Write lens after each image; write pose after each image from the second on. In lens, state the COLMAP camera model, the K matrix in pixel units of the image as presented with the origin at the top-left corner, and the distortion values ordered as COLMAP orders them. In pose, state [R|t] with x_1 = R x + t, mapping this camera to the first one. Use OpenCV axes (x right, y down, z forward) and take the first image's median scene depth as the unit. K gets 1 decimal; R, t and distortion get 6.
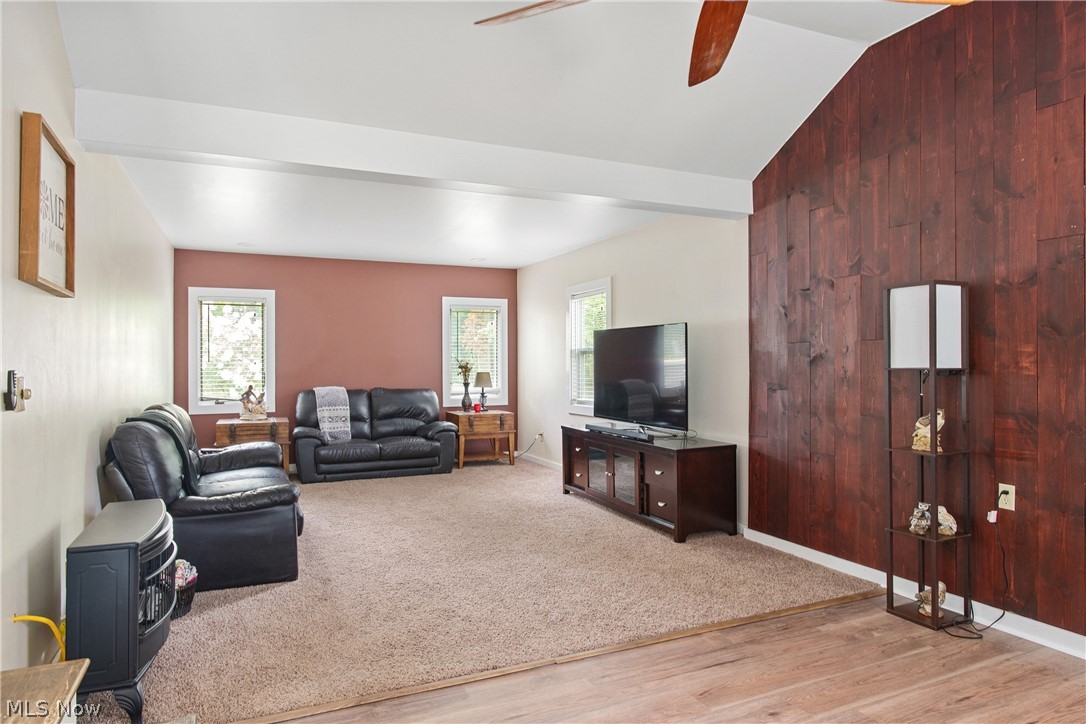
lens RADIAL K [[673.3, 0, 543.0], [0, 673.3, 362.0], [0, 0, 1]] dist [0.001136, 0.000236]
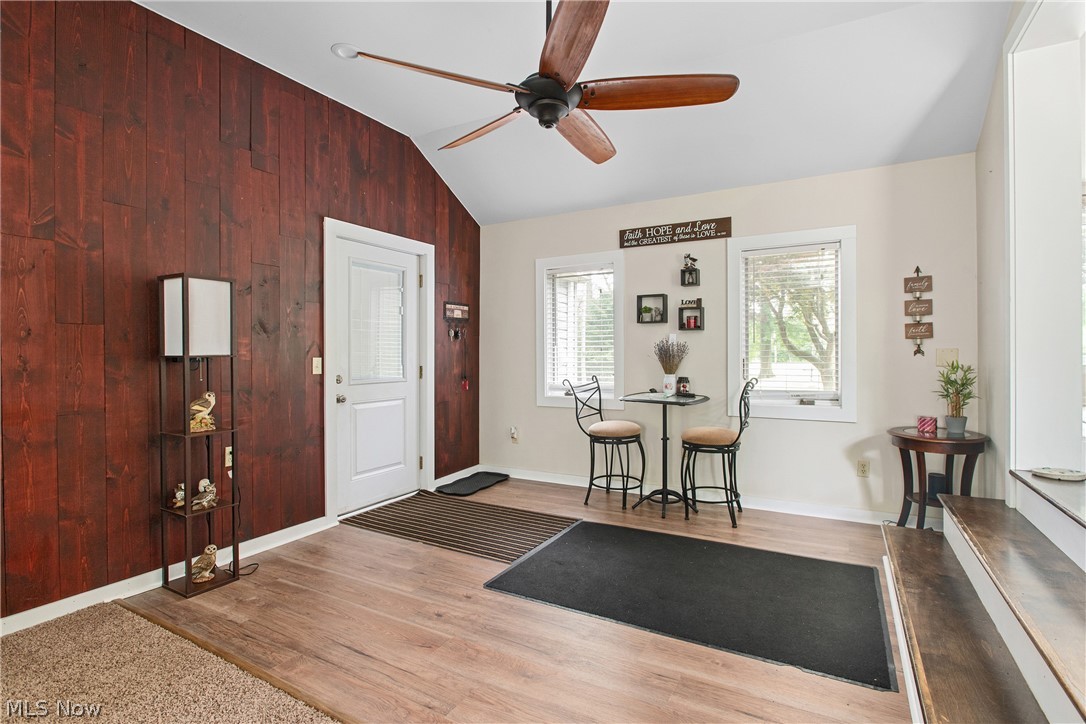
lens RADIAL K [[525.7, 0, 543.0], [0, 525.7, 362.0], [0, 0, 1]] dist [-0.002531, -0.000433]
pose [[-0.583525, -0.002040, 0.812093, -0.440398], [0.011145, 0.999883, 0.010520, 0.017058], [-0.812019, 0.015190, -0.583434, 1.041352]]
